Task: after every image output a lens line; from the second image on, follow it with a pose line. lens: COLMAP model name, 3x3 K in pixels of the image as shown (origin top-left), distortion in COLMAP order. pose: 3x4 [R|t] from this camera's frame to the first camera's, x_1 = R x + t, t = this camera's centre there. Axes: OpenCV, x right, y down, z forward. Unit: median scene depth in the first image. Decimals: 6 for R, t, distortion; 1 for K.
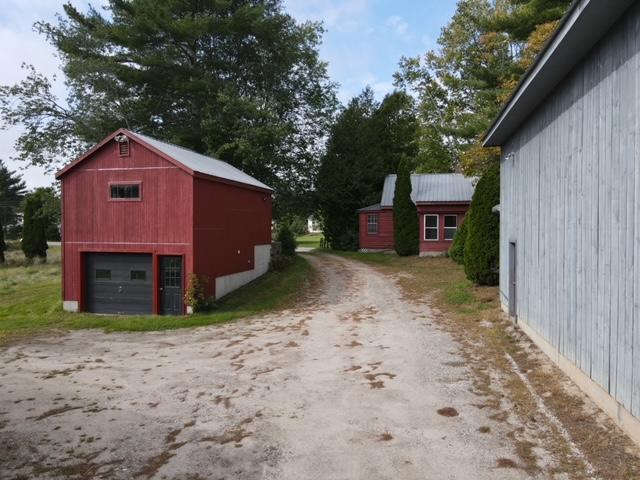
lens RADIAL K [[469.9, 0, 318.2], [0, 469.9, 237.0], [0, 0, 1]] dist [0.001004, 0.025049]
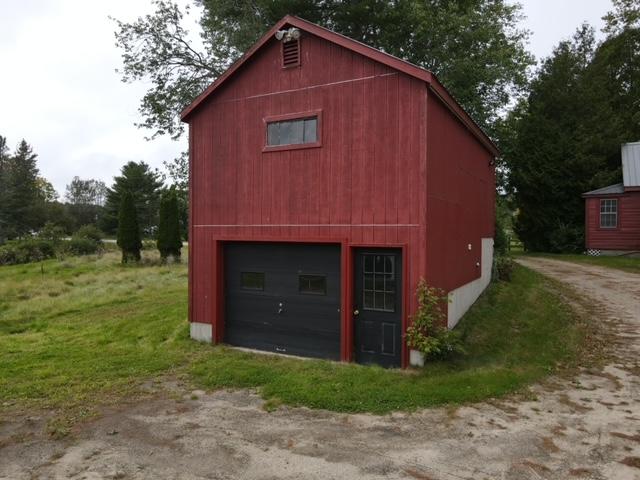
lens RADIAL K [[471.1, 0, 316.2], [0, 471.1, 236.5], [0, 0, 1]] dist [0.003183, 0.005512]
pose [[0.967537, 0.003988, -0.252700, -0.235413], [-0.007111, 0.999909, -0.011449, 0.031496], [0.252631, 0.012875, 0.967477, 0.459903]]
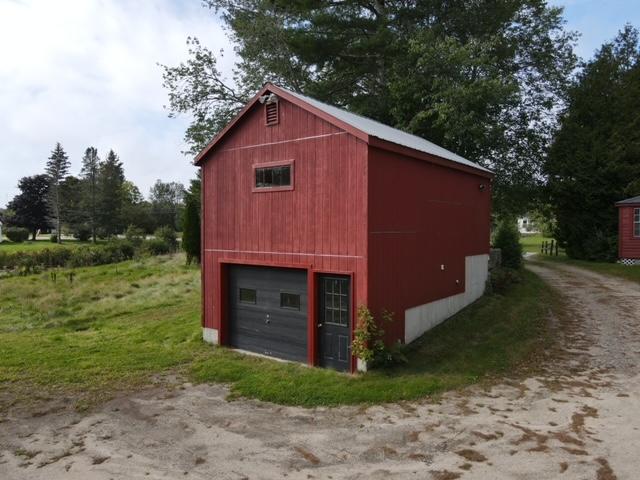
lens RADIAL K [[471.1, 0, 316.2], [0, 471.1, 236.5], [0, 0, 1]] dist [0.003183, 0.005512]
pose [[0.916007, 0.005102, -0.401130, -0.077887], [-0.005854, 0.999983, -0.000649, -0.009802], [0.401120, 0.002943, 0.916021, 0.390011]]
